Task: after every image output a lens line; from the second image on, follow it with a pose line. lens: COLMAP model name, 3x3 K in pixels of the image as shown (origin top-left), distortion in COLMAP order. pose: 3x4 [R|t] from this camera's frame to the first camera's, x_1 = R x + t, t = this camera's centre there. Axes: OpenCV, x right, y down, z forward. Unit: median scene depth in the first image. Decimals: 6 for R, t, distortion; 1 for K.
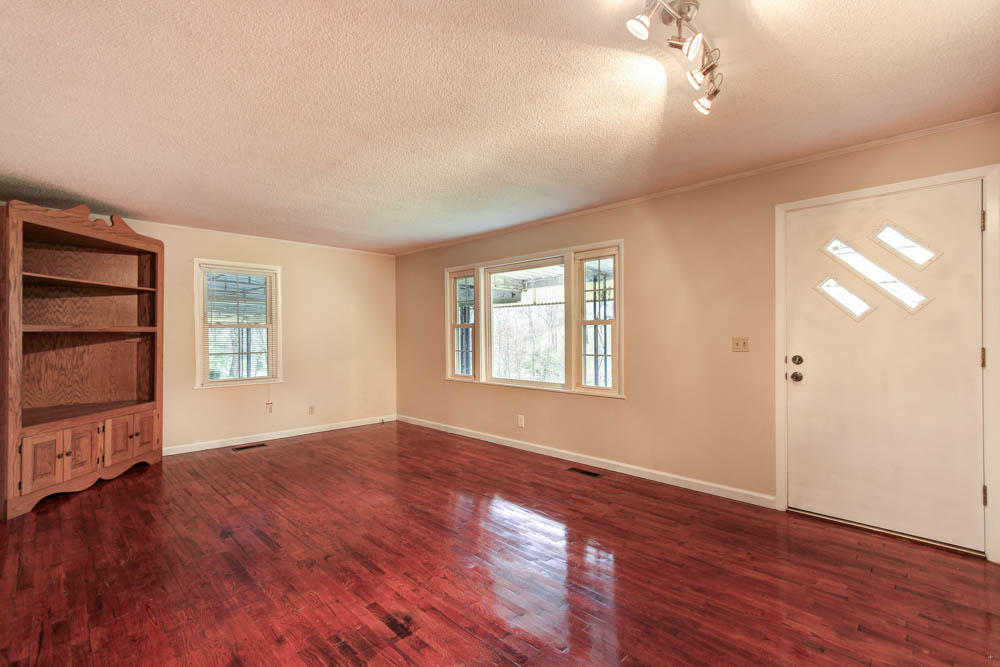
lens RADIAL K [[460.1, 0, 498.4], [0, 460.1, 334.6], [0, 0, 1]] dist [0.014804, 0.000028]
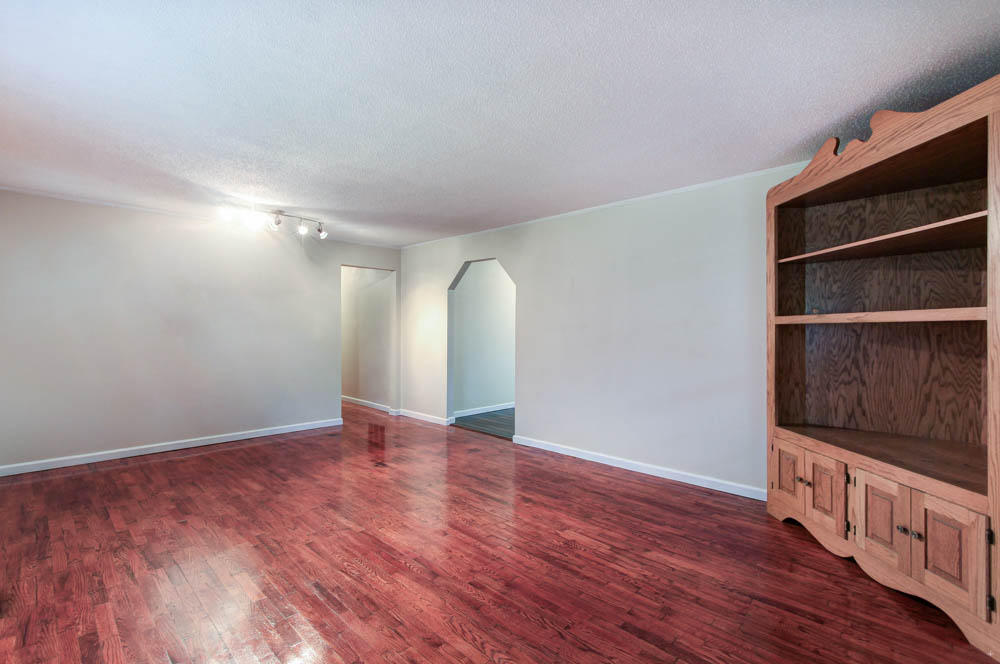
lens RADIAL K [[460.1, 0, 499.9], [0, 460.1, 329.5], [0, 0, 1]] dist [0.014804, 0.000028]
pose [[-0.999861, 0.003013, -0.016391, -0.422939], [0.003075, 0.999988, -0.003755, 0.005271], [0.016380, -0.003805, -0.999859, 1.822597]]
